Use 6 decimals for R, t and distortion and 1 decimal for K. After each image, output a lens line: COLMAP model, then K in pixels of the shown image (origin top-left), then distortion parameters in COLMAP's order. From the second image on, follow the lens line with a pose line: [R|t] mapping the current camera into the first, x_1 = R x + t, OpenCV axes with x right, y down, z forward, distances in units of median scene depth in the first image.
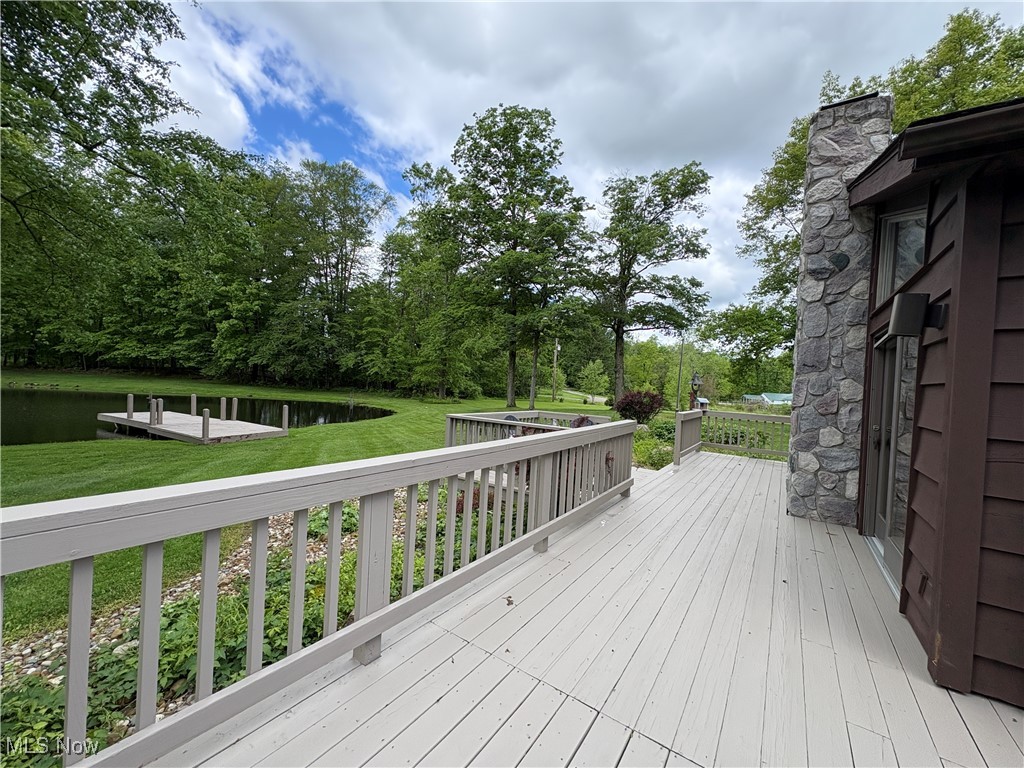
lens RADIAL K [[407.5, 0, 512.5], [0, 407.5, 385.8], [0, 0, 1]] dist [0.021843, 0.000286]
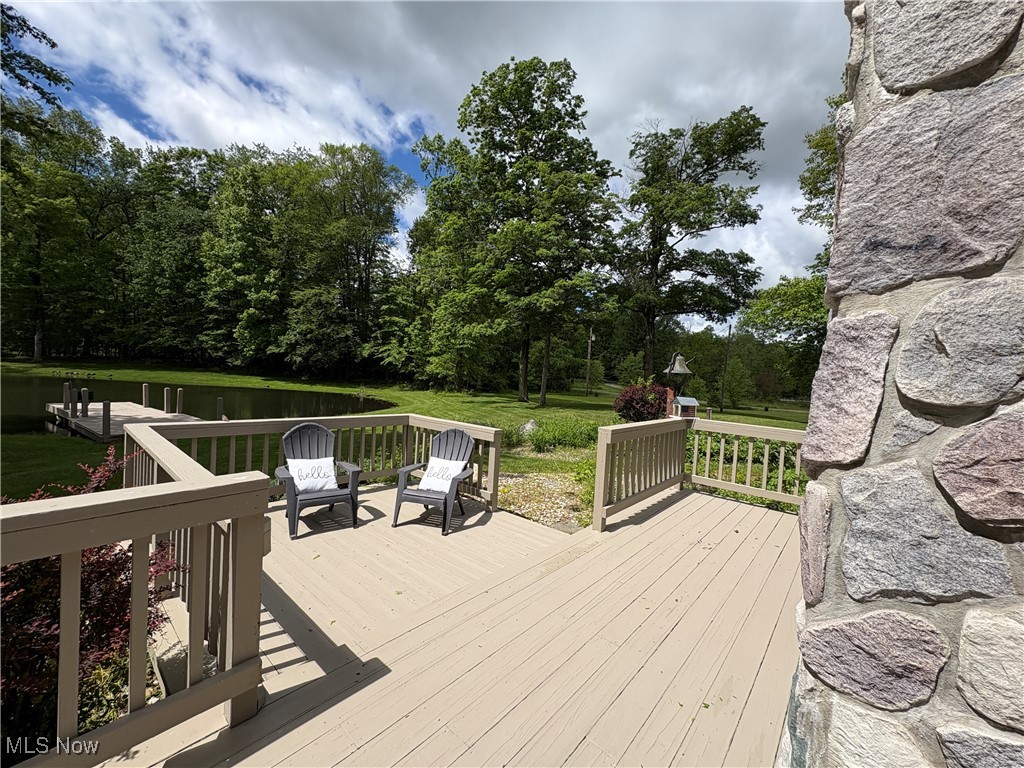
lens RADIAL K [[407.5, 0, 511.0], [0, 407.5, 384.3], [0, 0, 1]] dist [0.021843, 0.000286]
pose [[0.992895, 0.010097, -0.118561, 0.075240], [-0.008386, 0.999853, 0.014927, 0.001128], [0.118694, -0.013827, 0.992835, 0.105078]]
